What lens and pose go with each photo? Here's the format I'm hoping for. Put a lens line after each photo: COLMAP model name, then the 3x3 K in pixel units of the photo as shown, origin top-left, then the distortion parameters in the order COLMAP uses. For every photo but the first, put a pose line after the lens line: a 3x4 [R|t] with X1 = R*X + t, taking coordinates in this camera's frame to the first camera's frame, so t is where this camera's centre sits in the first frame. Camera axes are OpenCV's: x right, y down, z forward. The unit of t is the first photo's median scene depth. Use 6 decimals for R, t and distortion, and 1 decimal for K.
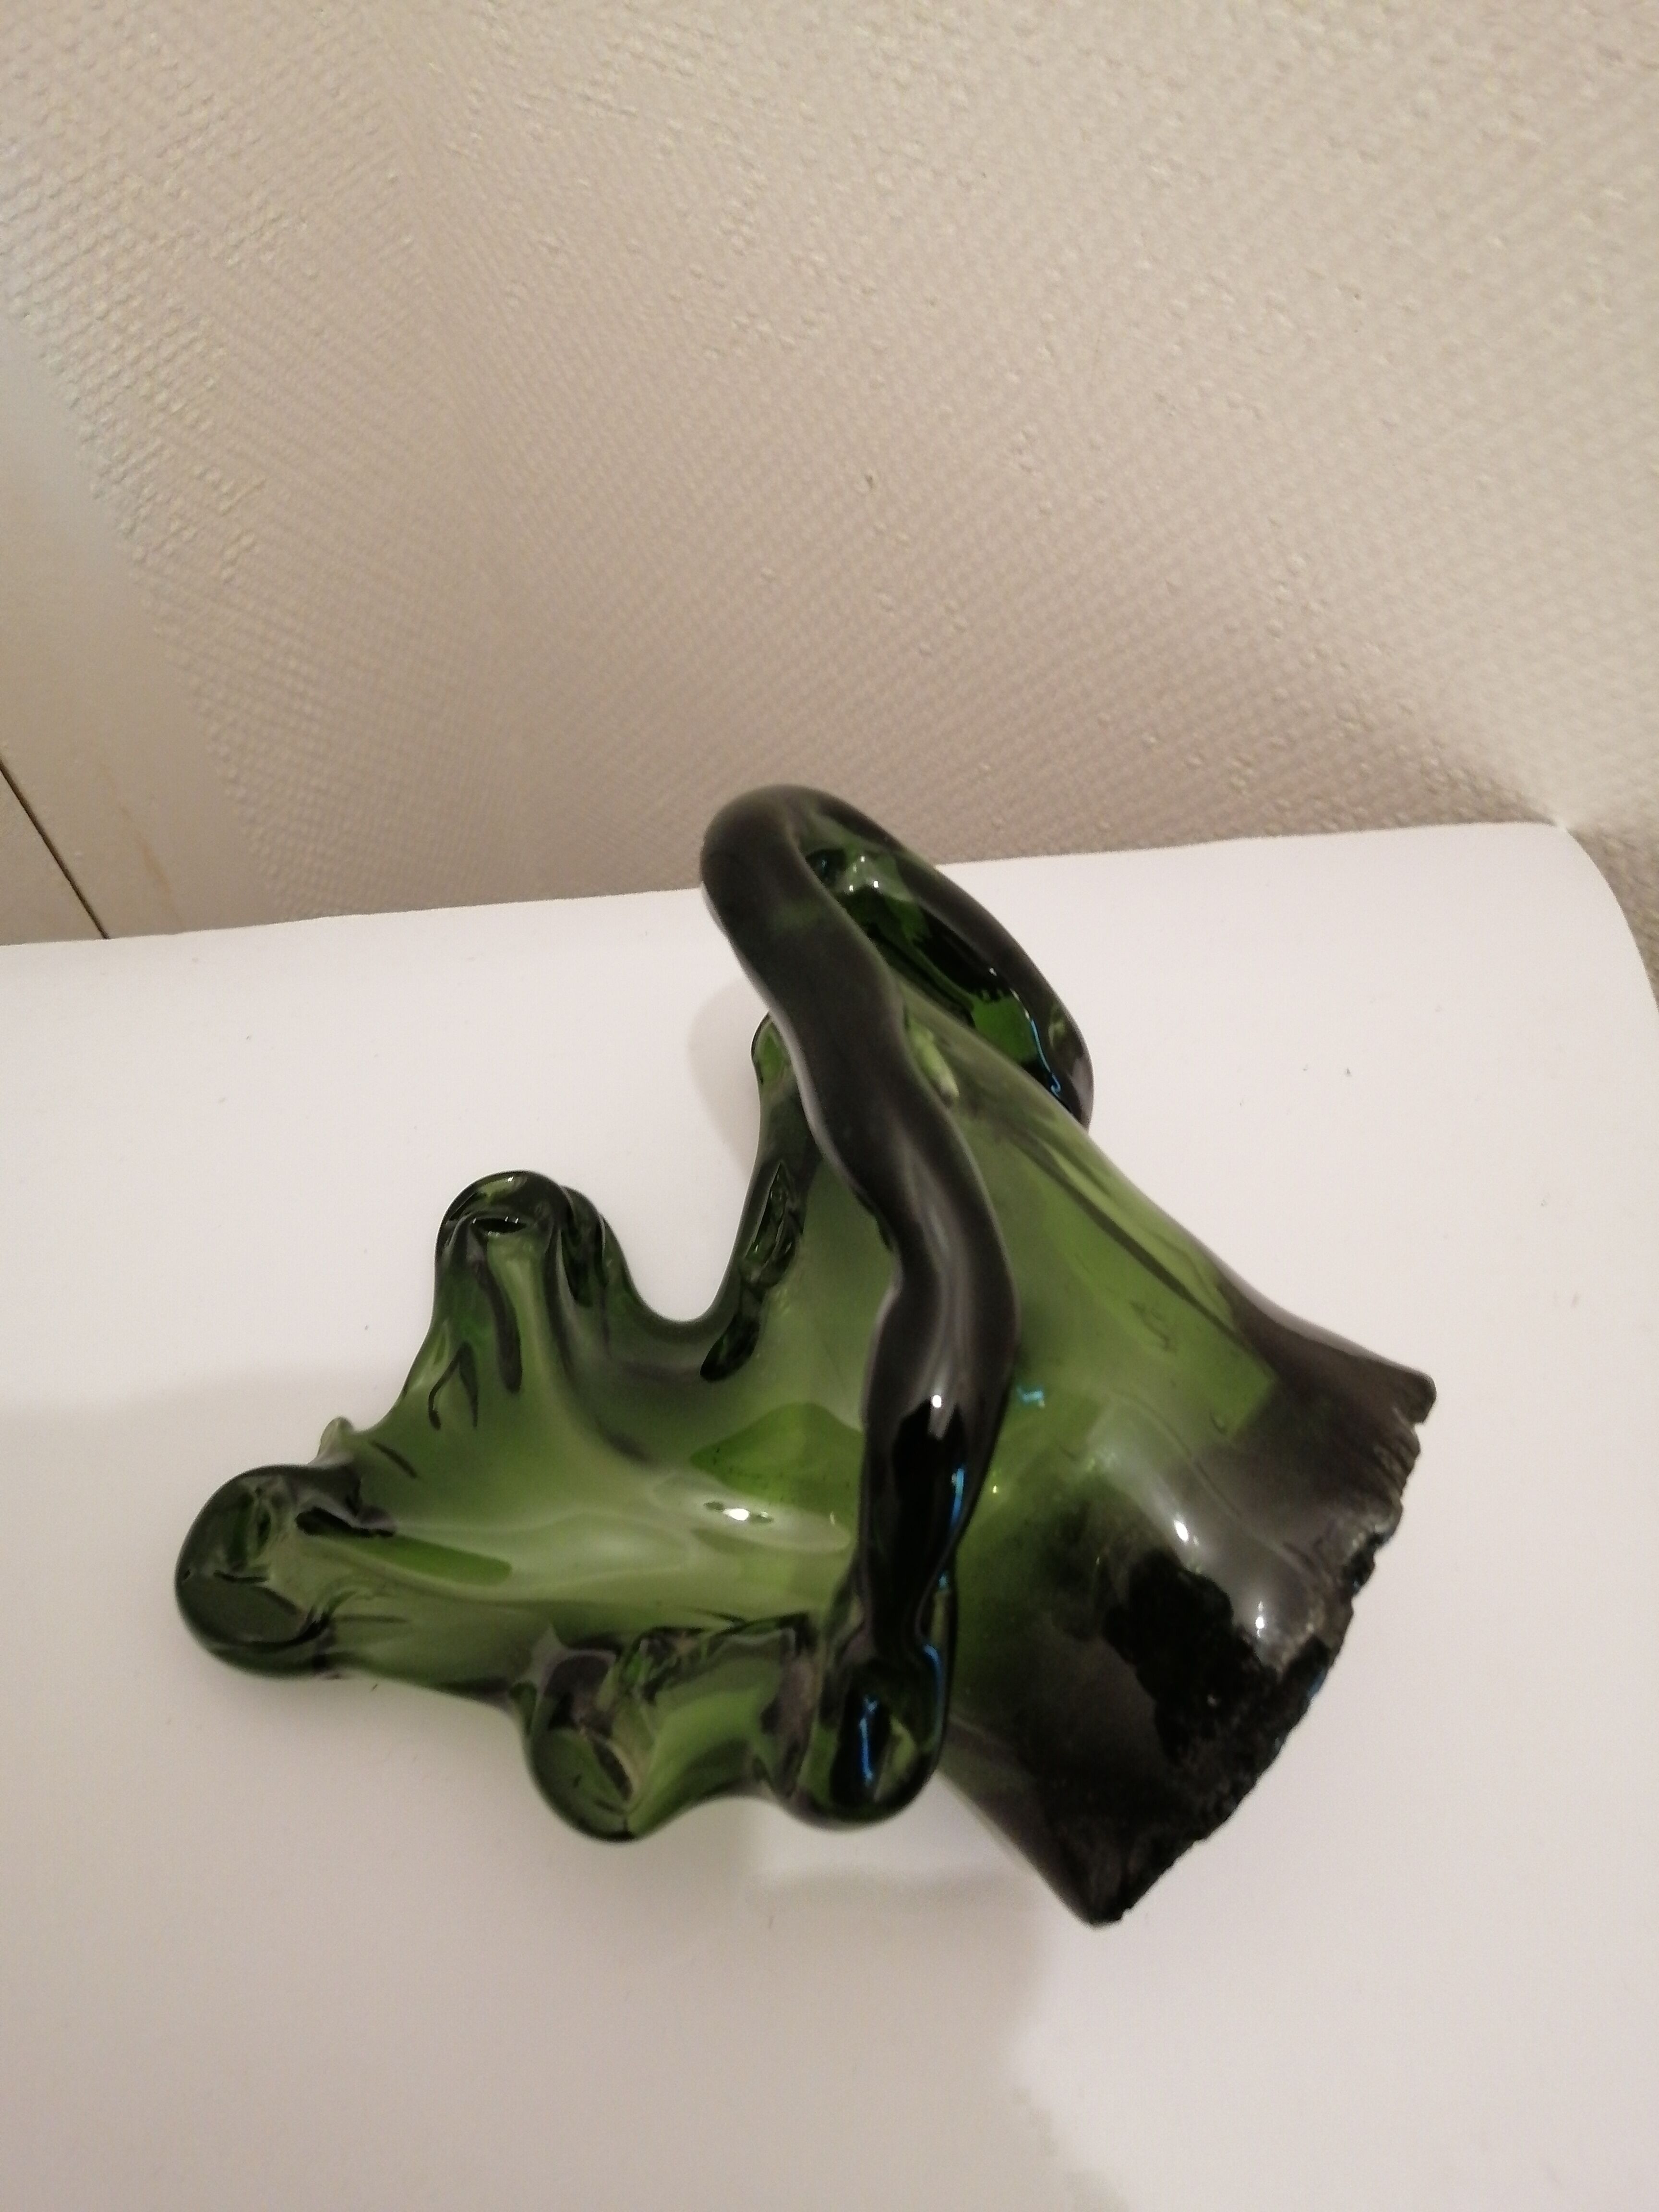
lens RADIAL K [[1832.0, 0, 826.0], [0, 1832.0, 1147.9], [0, 0, 1]] dist [-0.018133, 0.066139]
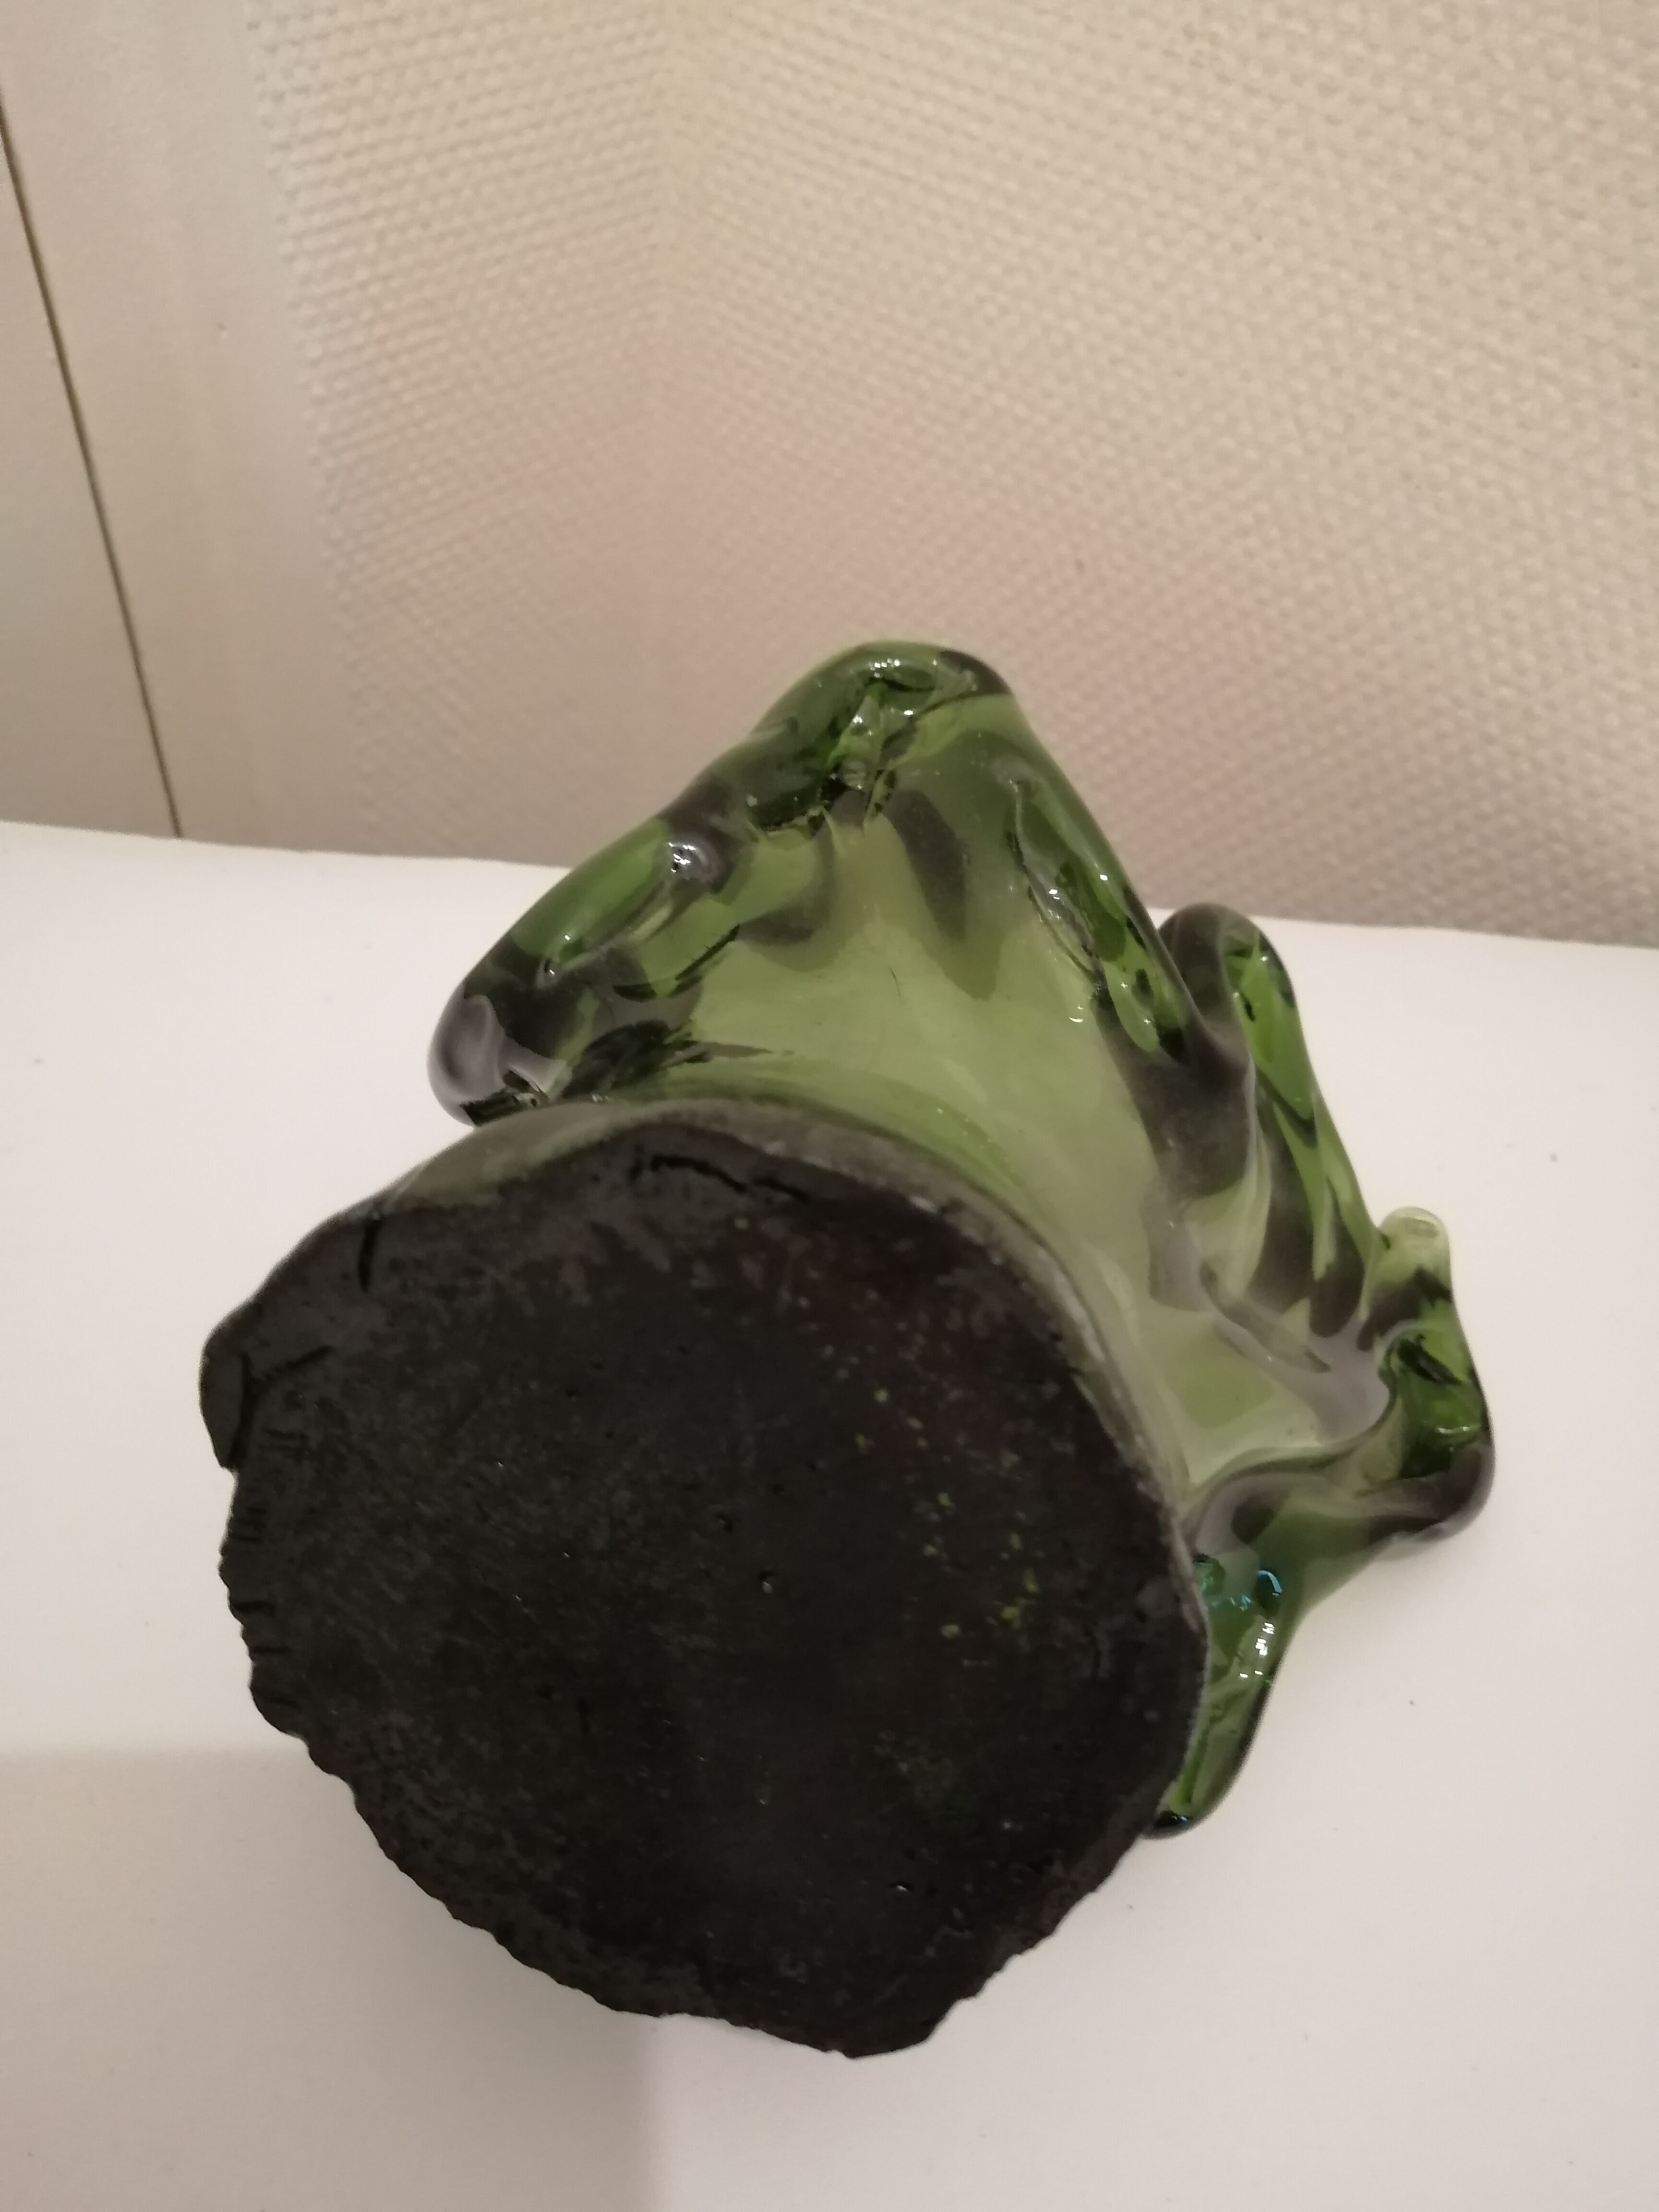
lens RADIAL K [[1818.8, 0, 834.9], [0, 1818.8, 1103.2], [0, 0, 1]] dist [-0.069346, 0.100233]
pose [[0.990640, 0.136338, -0.006688, -0.065056], [-0.134577, 0.967295, -0.215012, 0.155492], [-0.022846, 0.213900, 0.976588, 0.117401]]
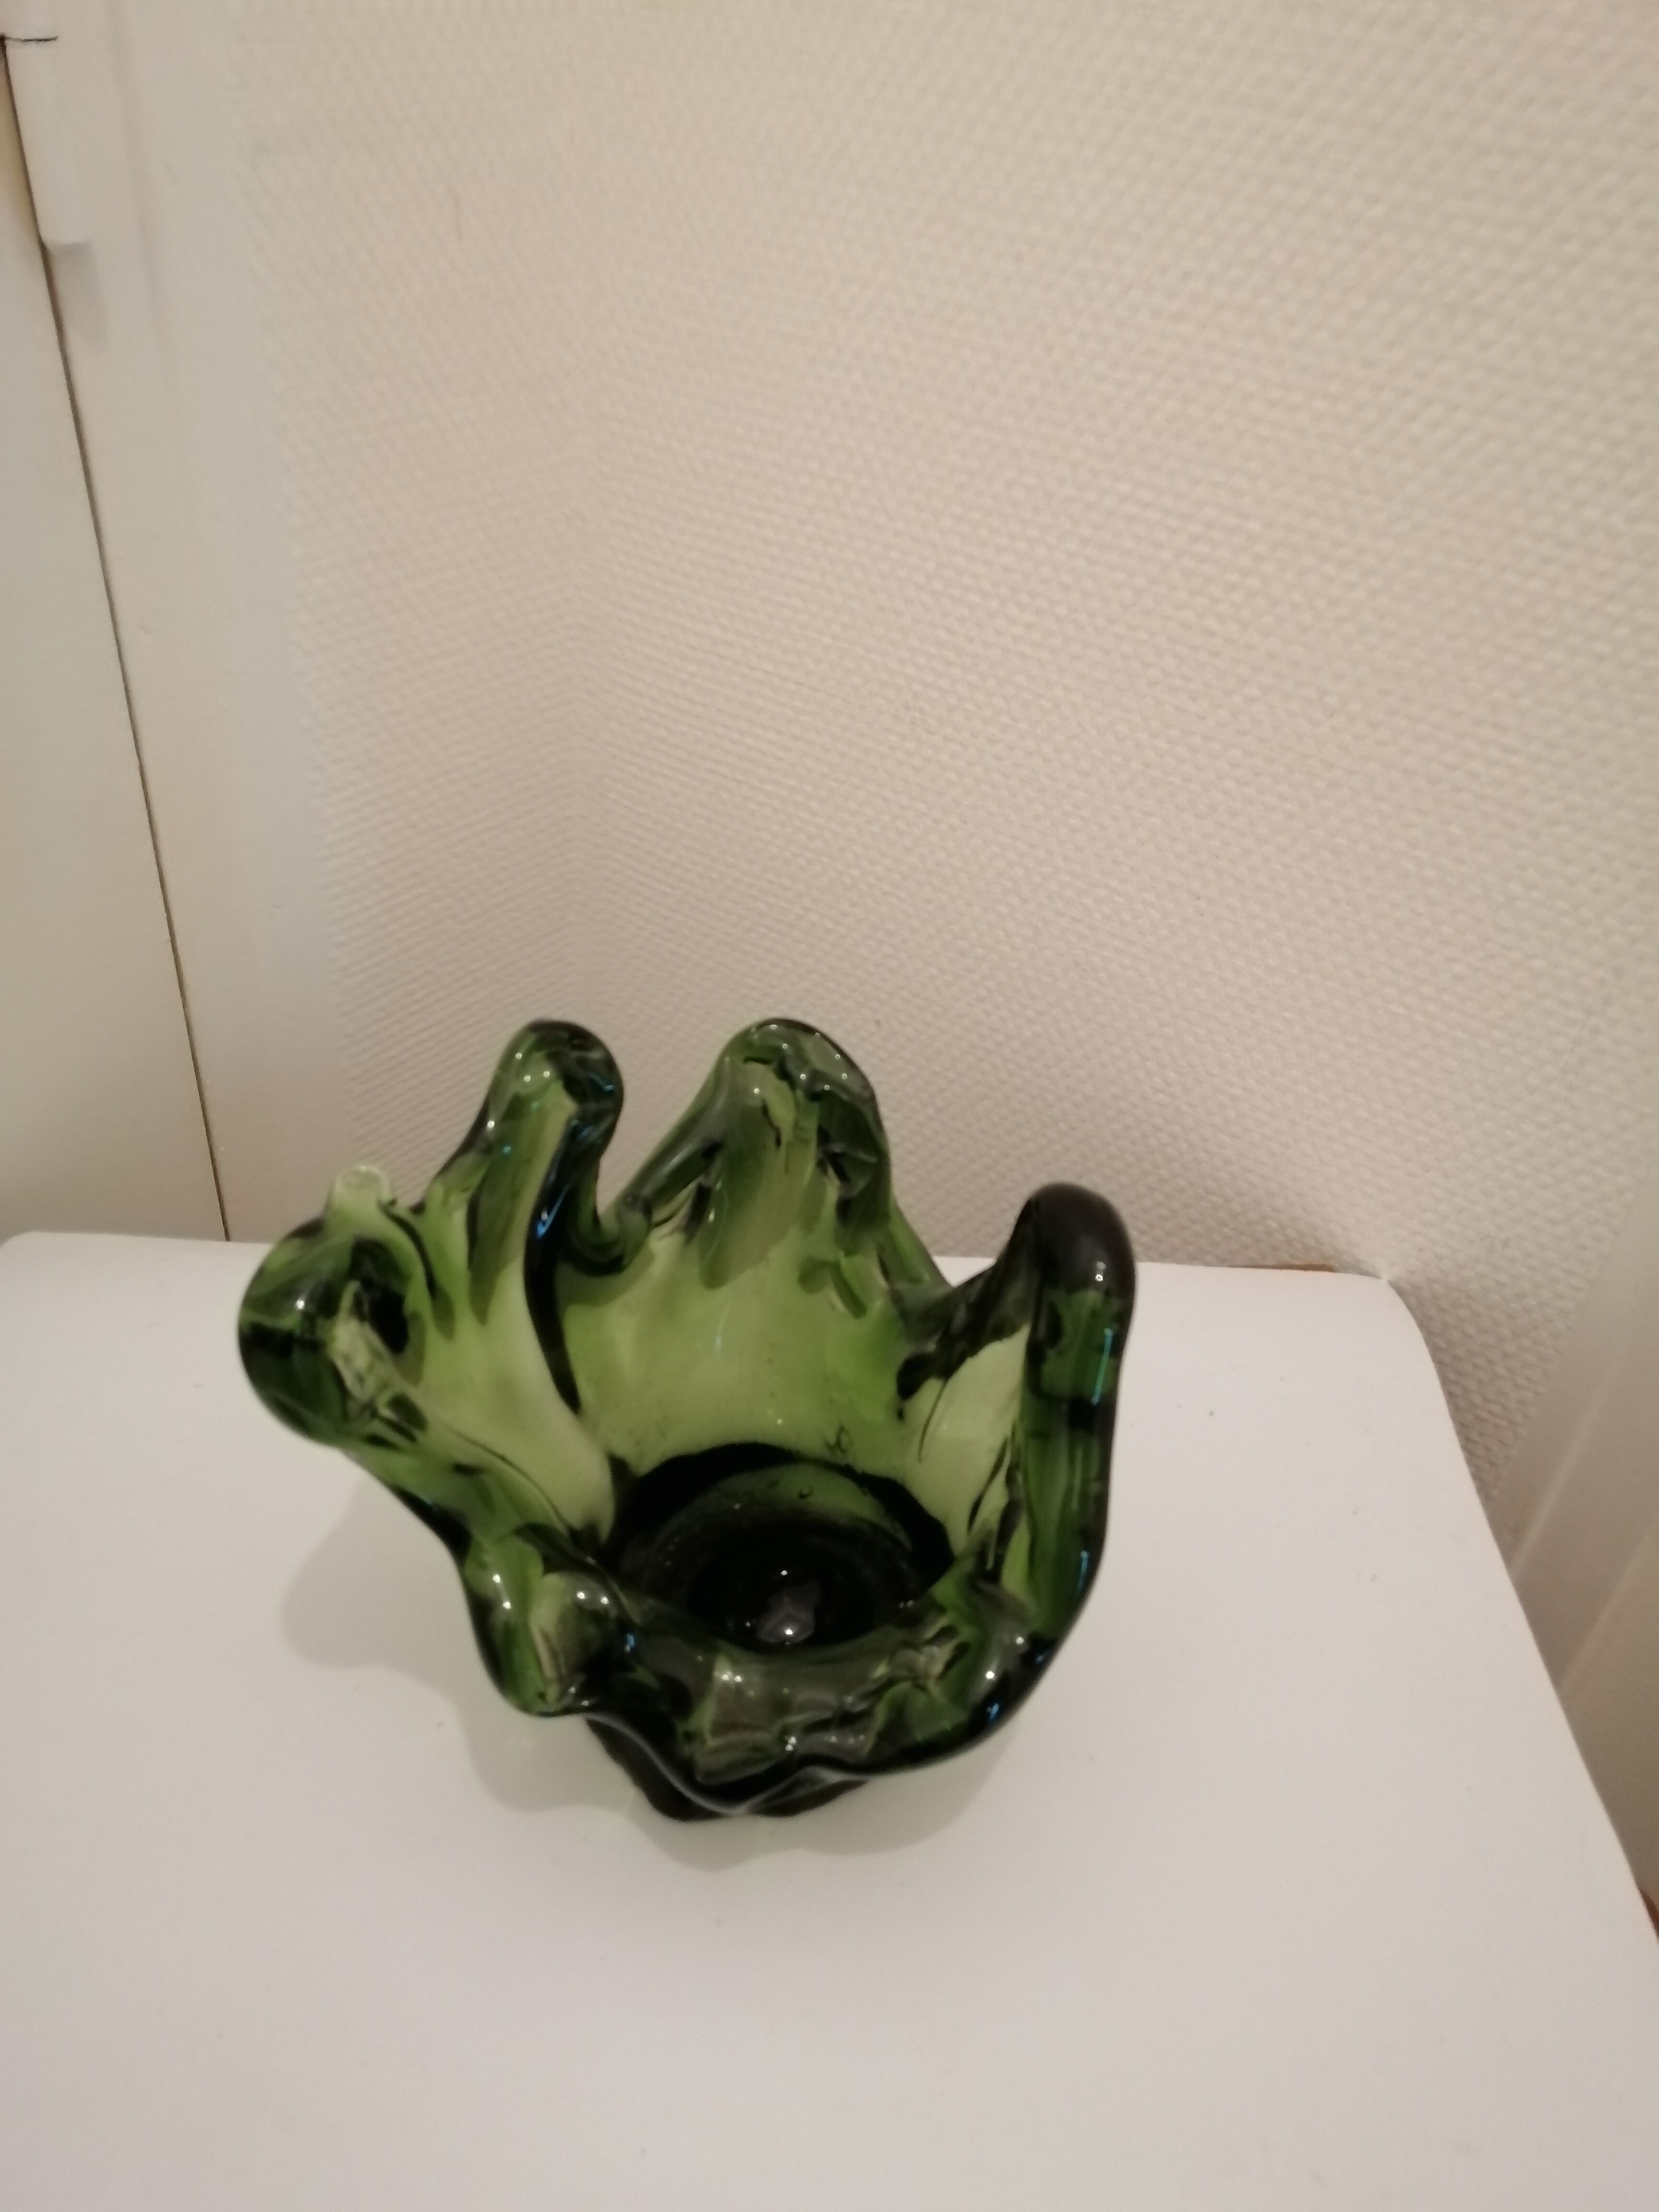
lens RADIAL K [[1793.2, 0, 850.7], [0, 1793.2, 1087.2], [0, 0, 1]] dist [0.078931, -0.309327]
pose [[0.997000, 0.075188, 0.018400, -0.020038], [-0.060882, 0.908481, -0.413468, 0.276326], [-0.047804, 0.411107, 0.910333, -0.263105]]
